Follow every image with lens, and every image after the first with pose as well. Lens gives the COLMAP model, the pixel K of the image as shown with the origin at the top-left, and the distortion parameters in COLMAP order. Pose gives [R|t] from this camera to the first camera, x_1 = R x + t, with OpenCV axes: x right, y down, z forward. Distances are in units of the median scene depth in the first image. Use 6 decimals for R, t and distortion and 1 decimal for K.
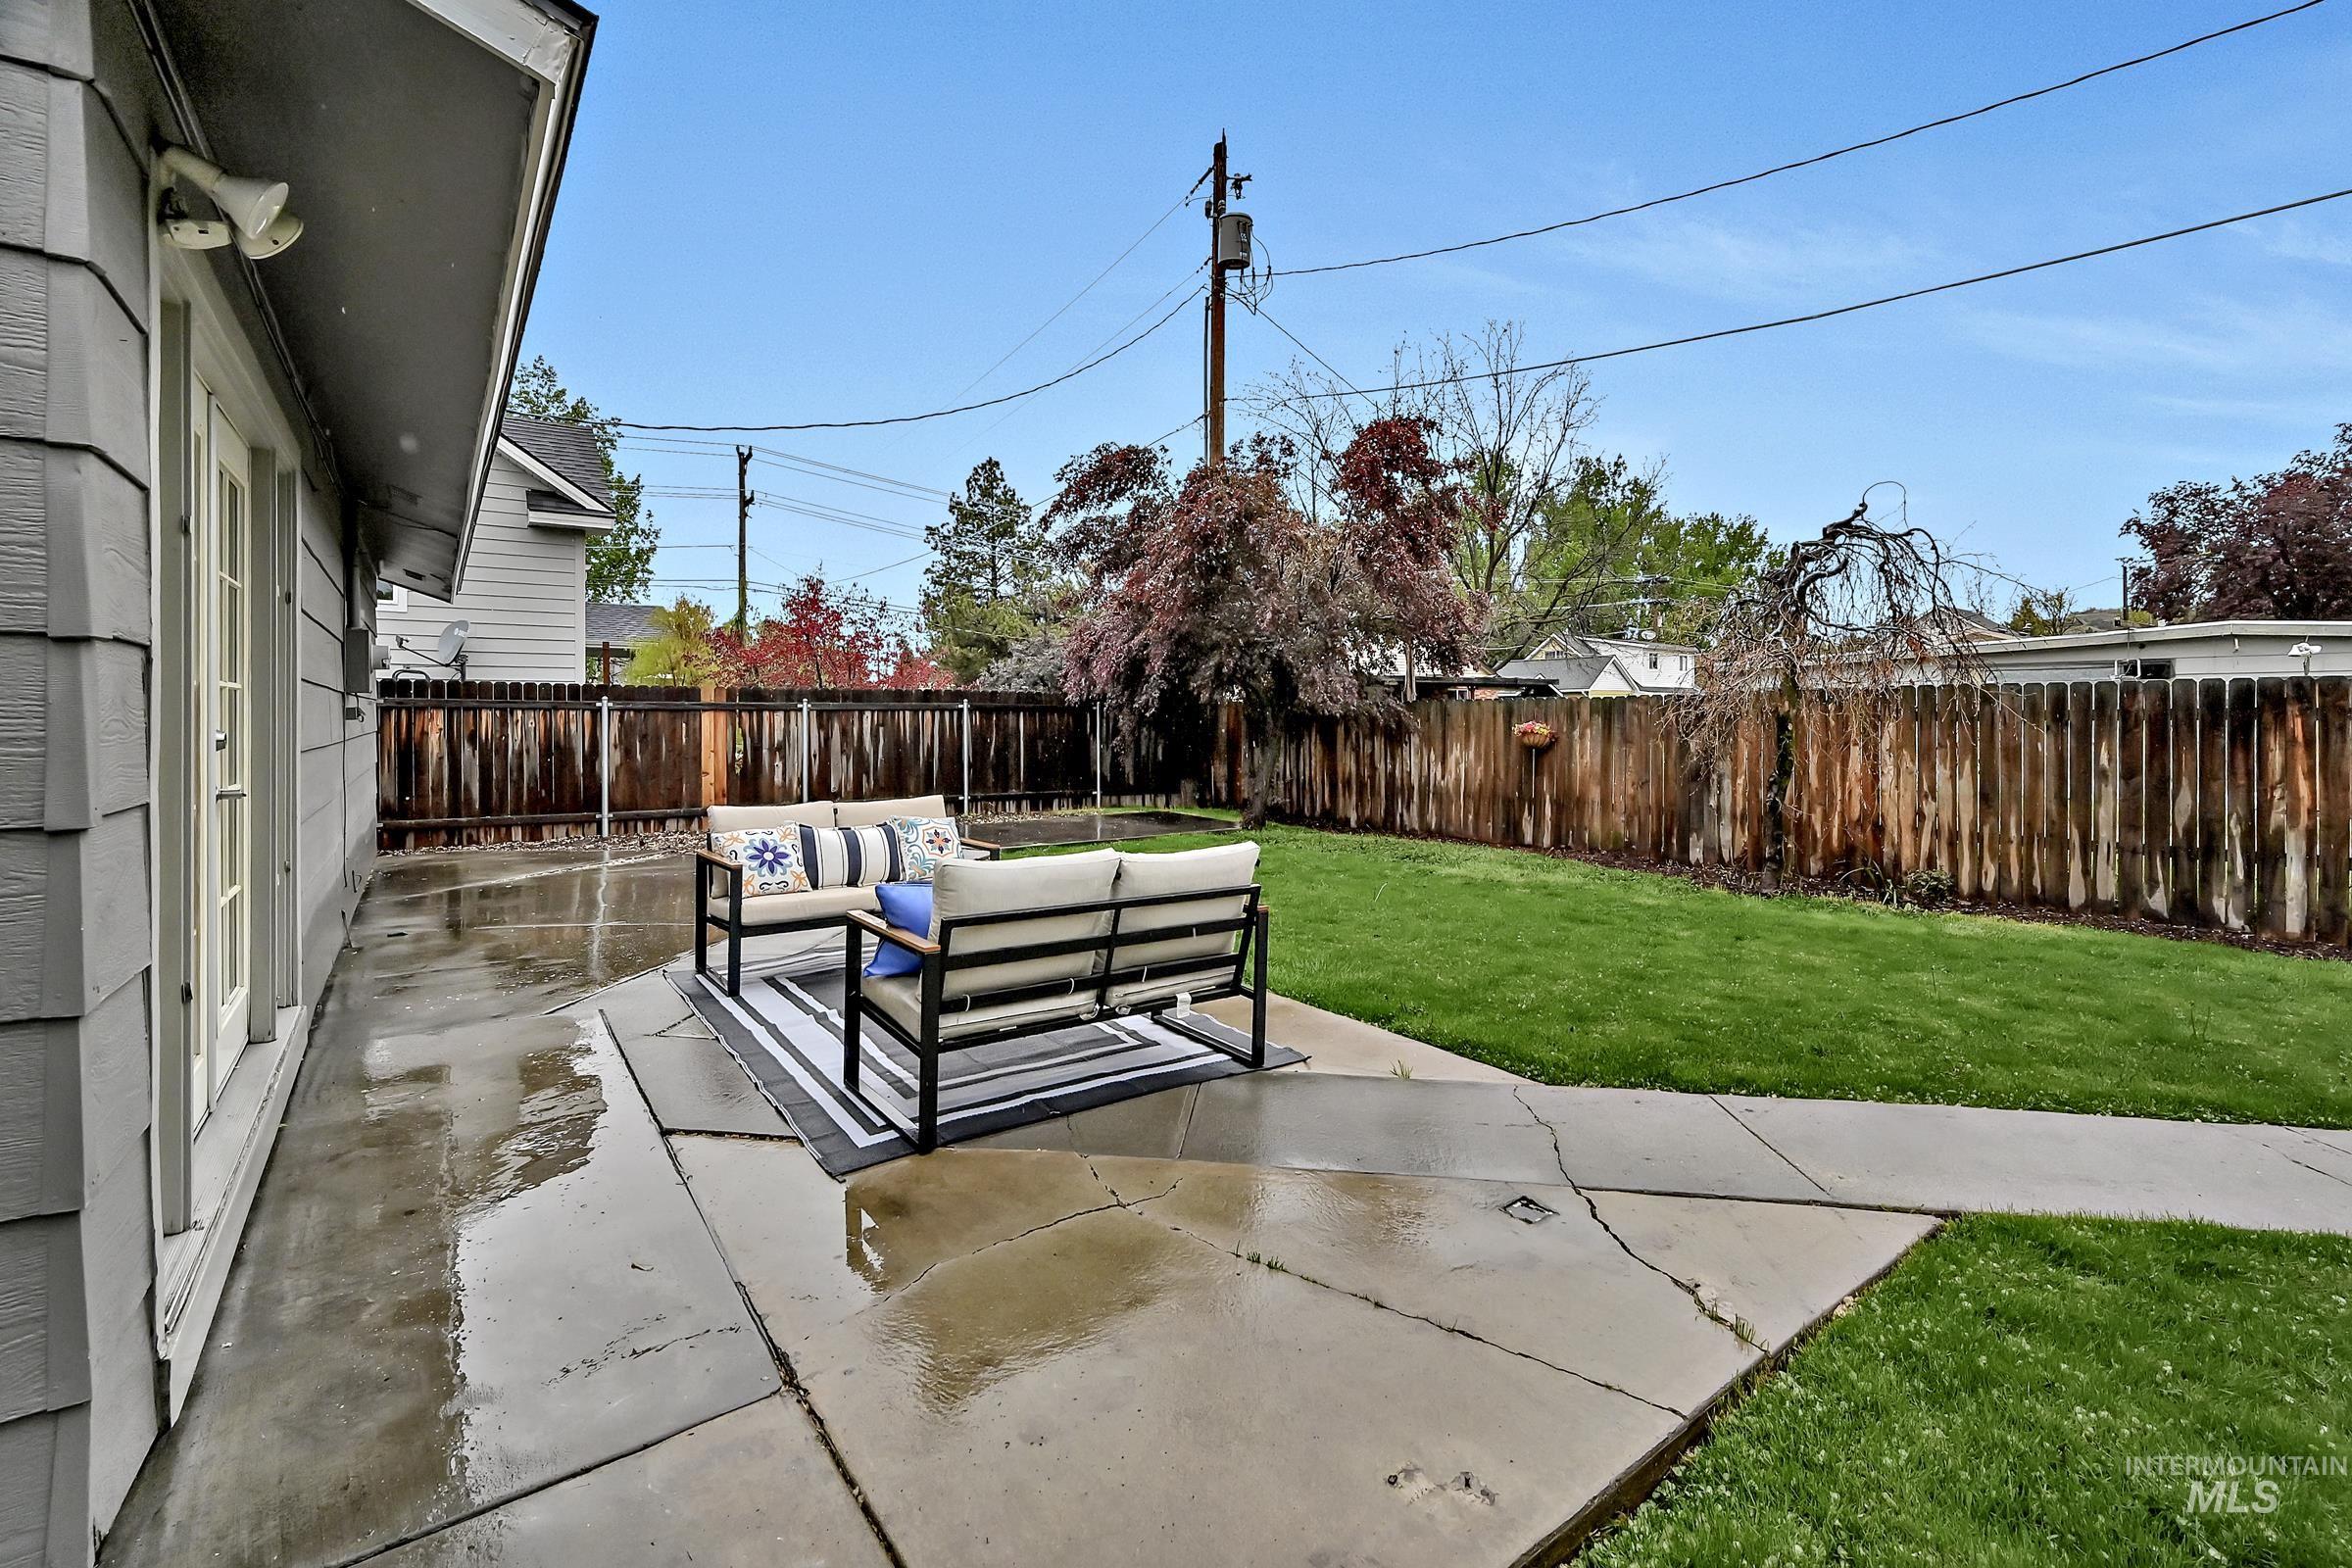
lens RADIAL K [[1005.0, 0, 1188.7], [0, 1005.0, 709.4], [0, 0, 1]] dist [0.001397, 0.000491]
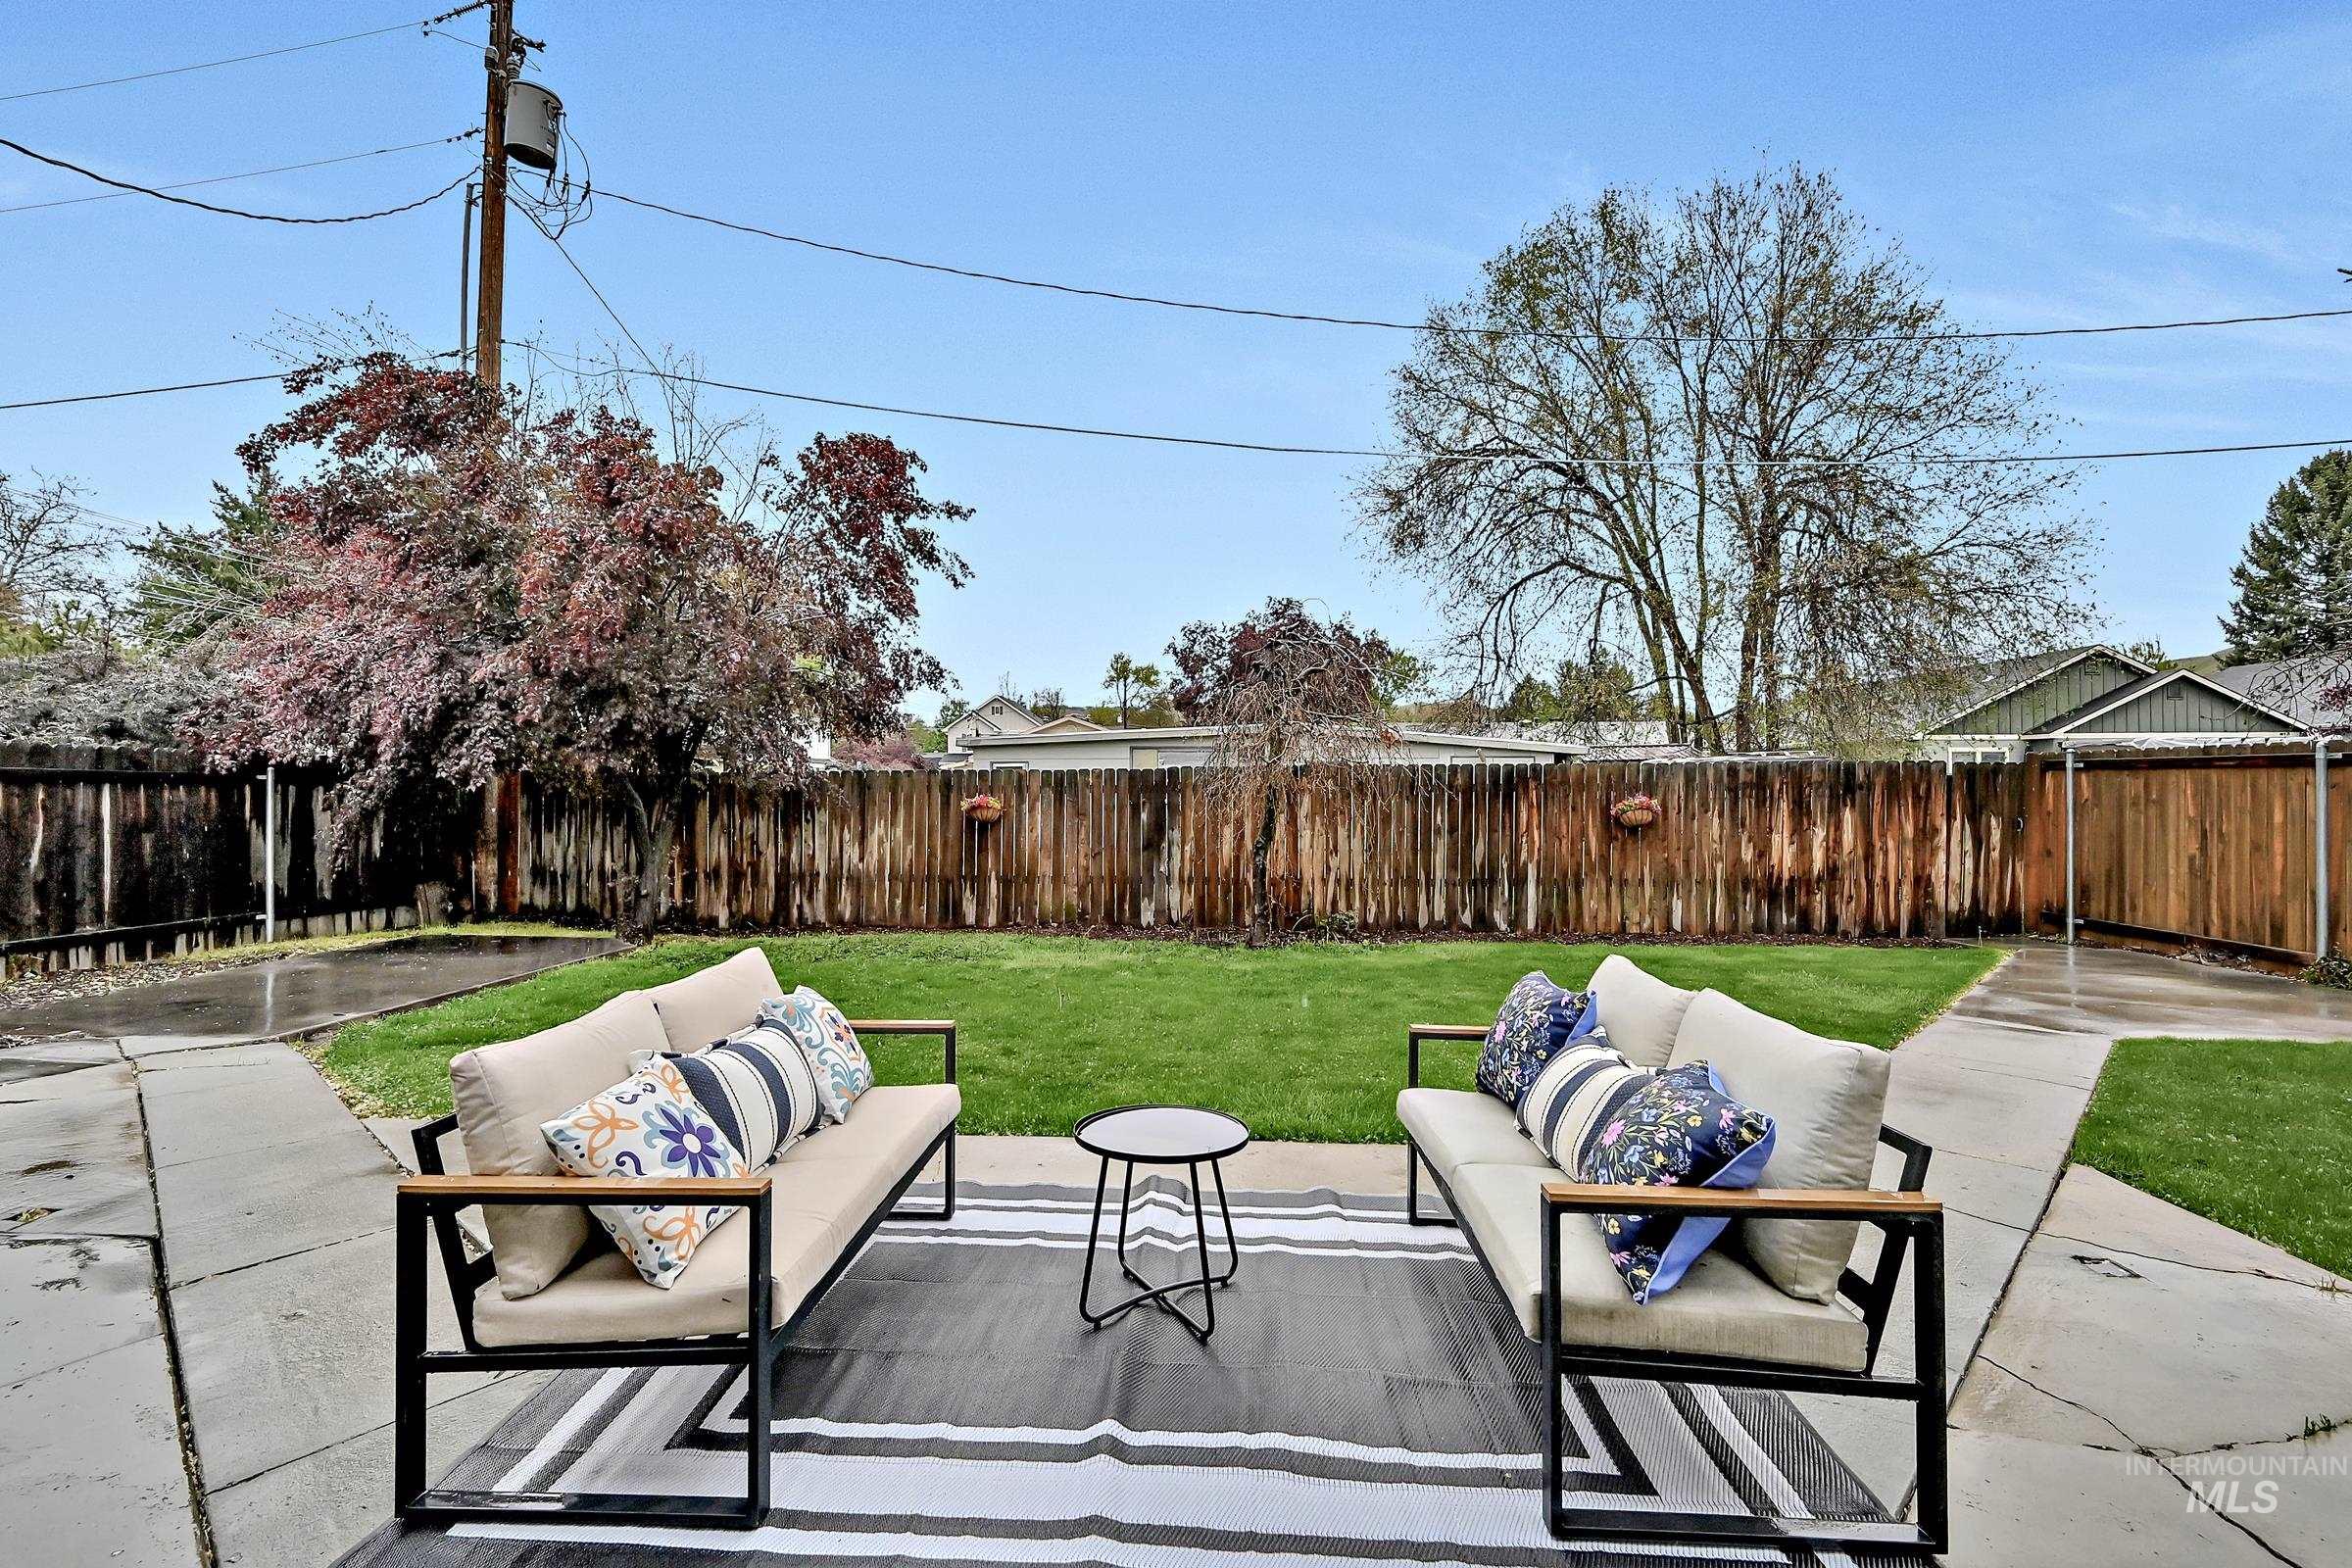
lens RADIAL K [[1005.0, 0, 1172.6], [0, 1005.0, 779.3], [0, 0, 1]] dist [0.001397, 0.000491]
pose [[0.650263, 0.004068, 0.759698, -0.244384], [-0.004579, 0.999988, -0.001435, -0.002224], [-0.759695, -0.002545, 0.650274, 0.231929]]
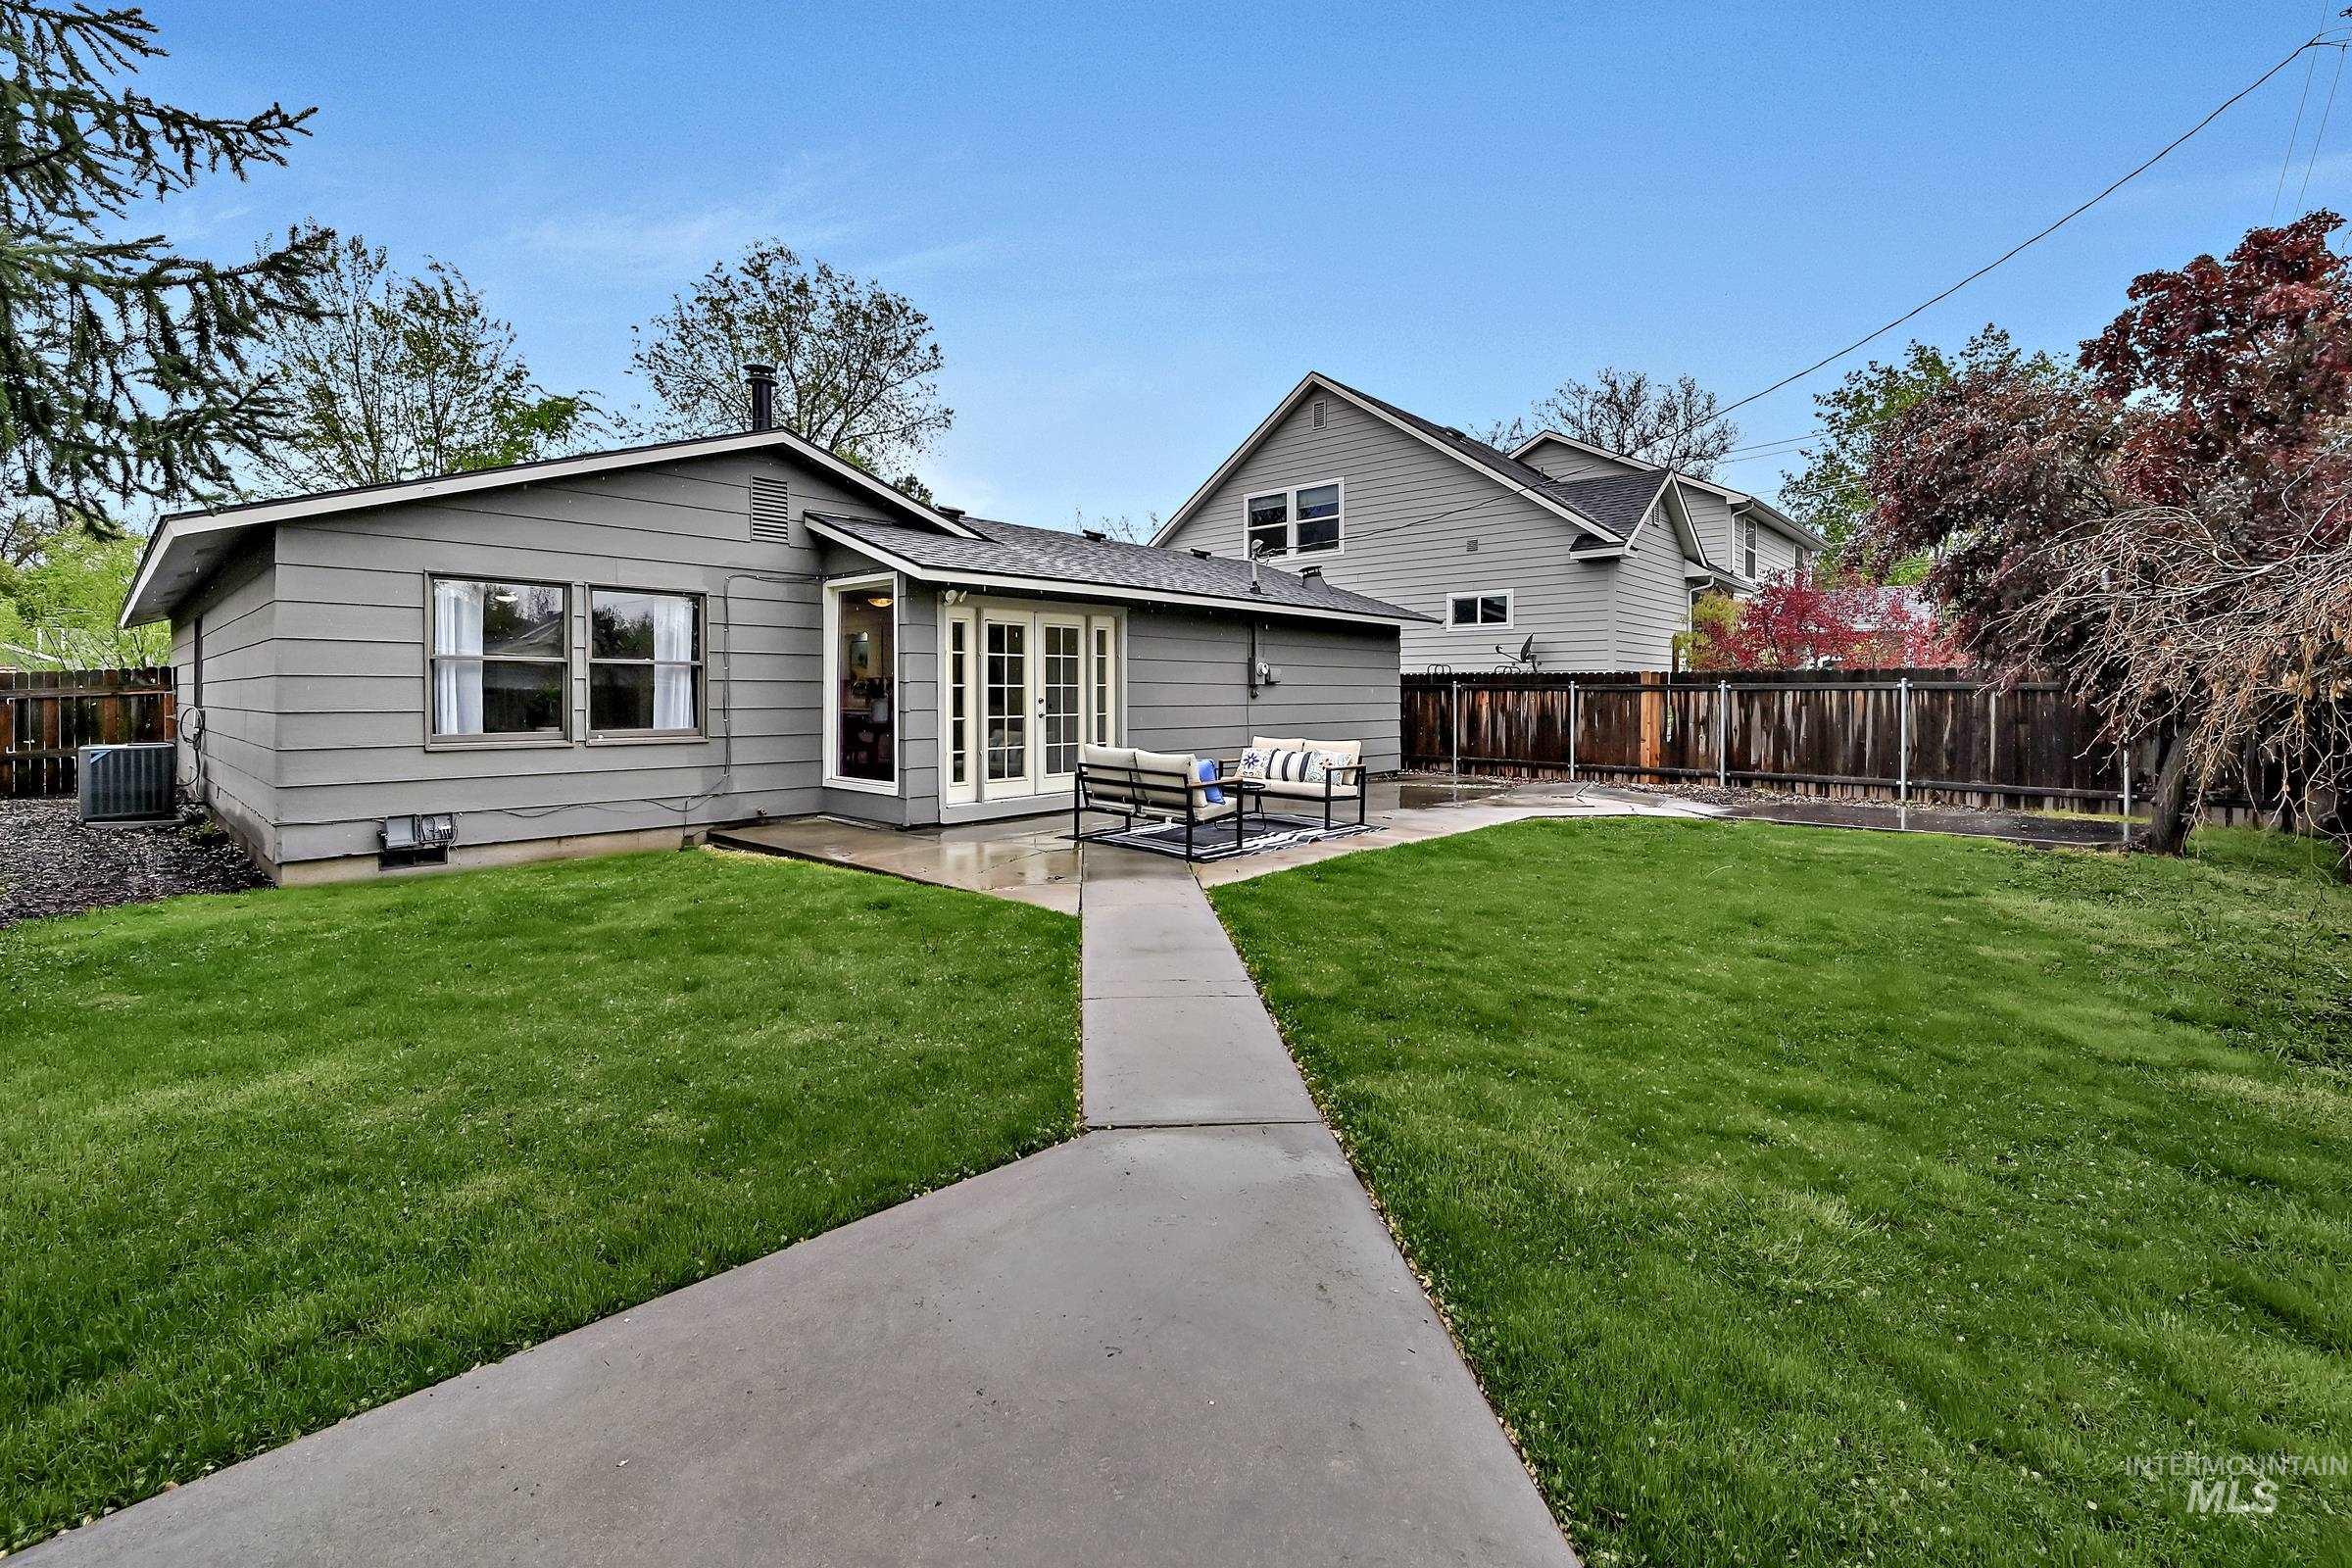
lens RADIAL K [[1005.0, 0, 1182.2], [0, 1005.0, 701.8], [0, 0, 1]] dist [0.001397, 0.000491]
pose [[0.182511, 0.007659, -0.983174, 0.659426], [0.002623, 0.999962, 0.008276, 0.002757], [0.983200, -0.004090, 0.182484, 0.189881]]
